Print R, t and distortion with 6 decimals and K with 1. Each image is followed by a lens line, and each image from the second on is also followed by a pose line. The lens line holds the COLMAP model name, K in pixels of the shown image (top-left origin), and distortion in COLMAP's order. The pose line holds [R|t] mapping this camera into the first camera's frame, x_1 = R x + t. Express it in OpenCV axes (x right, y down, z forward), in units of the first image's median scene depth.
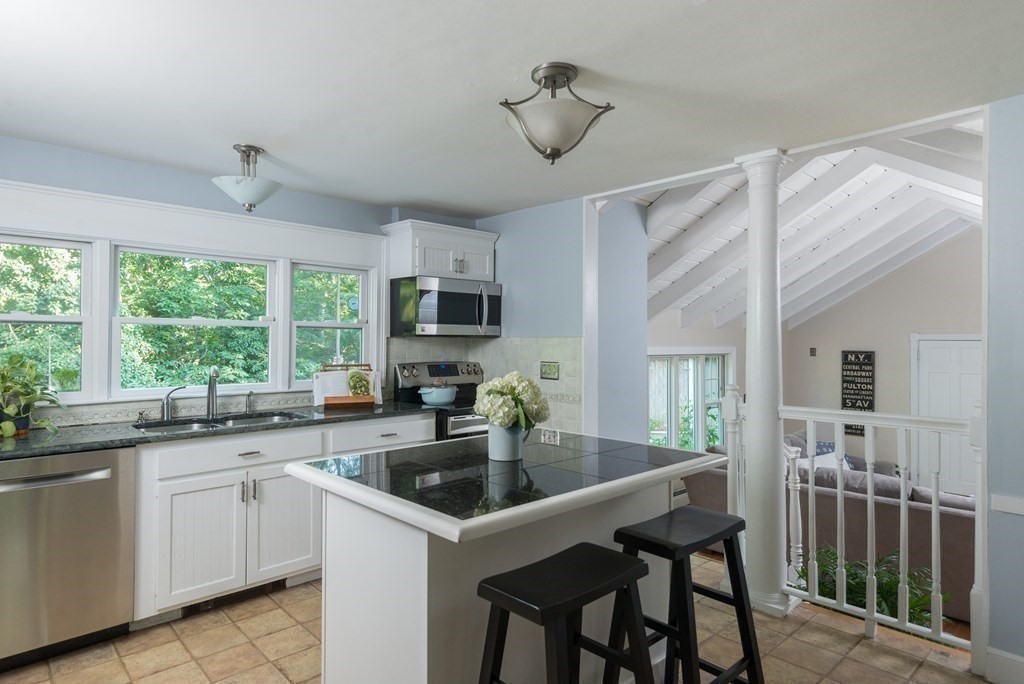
lens RADIAL K [[586.1, 0, 509.3], [0, 586.1, 344.8], [0, 0, 1]] dist [0.032037, -0.008392]
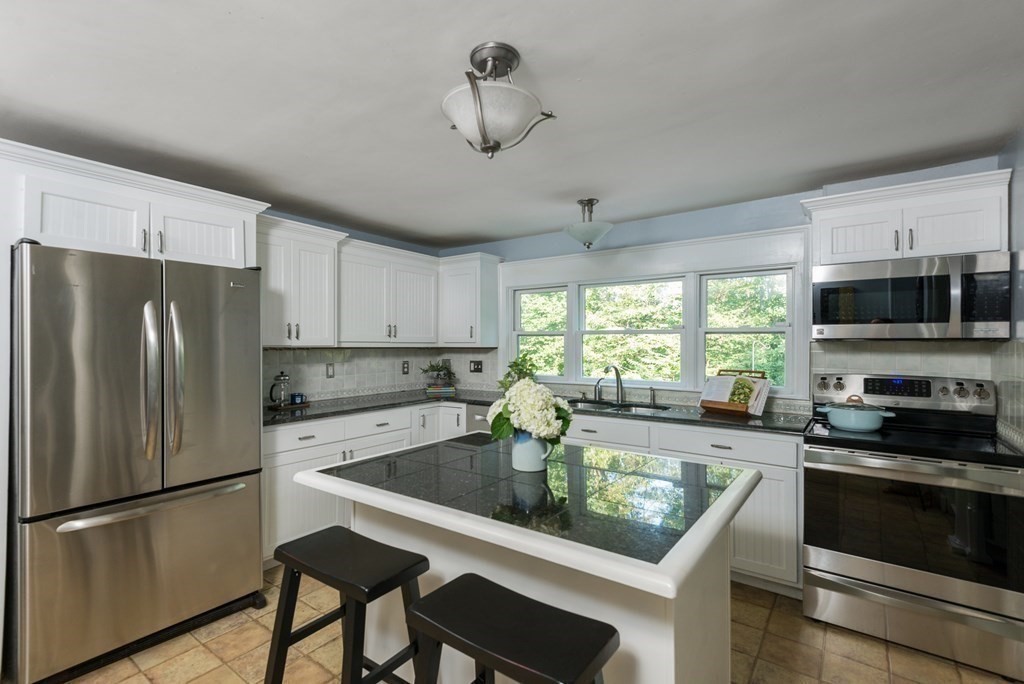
lens RADIAL K [[479.3, 0, 520.3], [0, 479.3, 343.5], [0, 0, 1]] dist [0.017731, -0.004048]
pose [[0.197609, -0.003119, -0.980276, 0.460782], [-0.009827, 0.999938, -0.005162, -0.003272], [0.980232, 0.010654, 0.197567, 0.511899]]
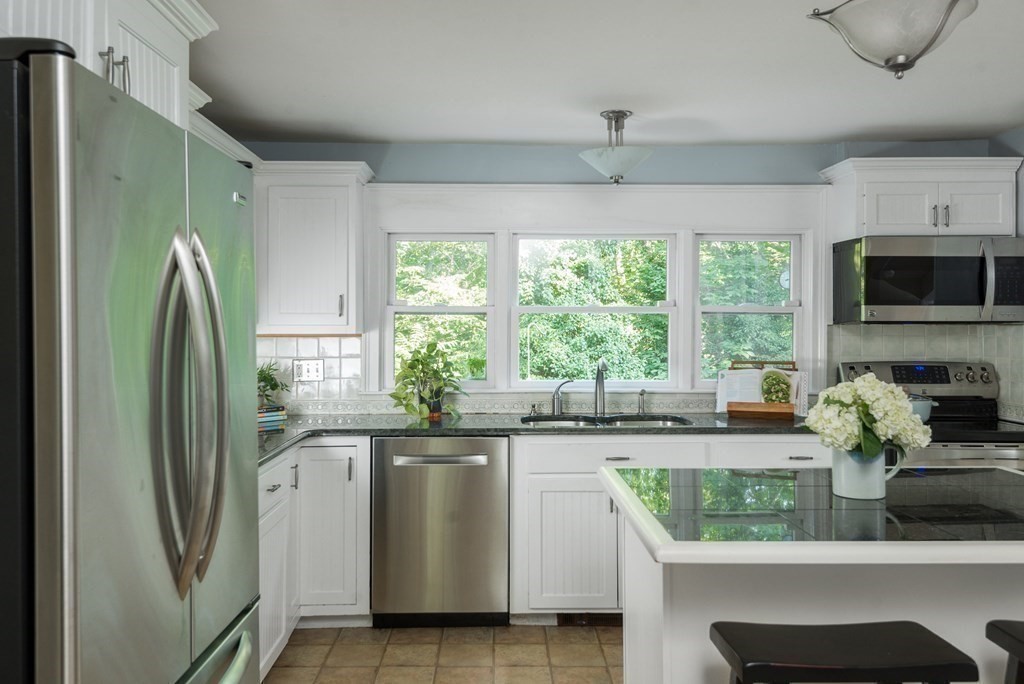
lens RADIAL K [[831.0, 0, 513.5], [0, 831.0, 336.6], [0, 0, 1]] dist [0.049584, -0.005061]
pose [[0.748668, 0.005514, -0.662923, 0.211280], [-0.003627, 0.999985, 0.004221, -0.002140], [0.662936, -0.000755, 0.748676, -0.027374]]
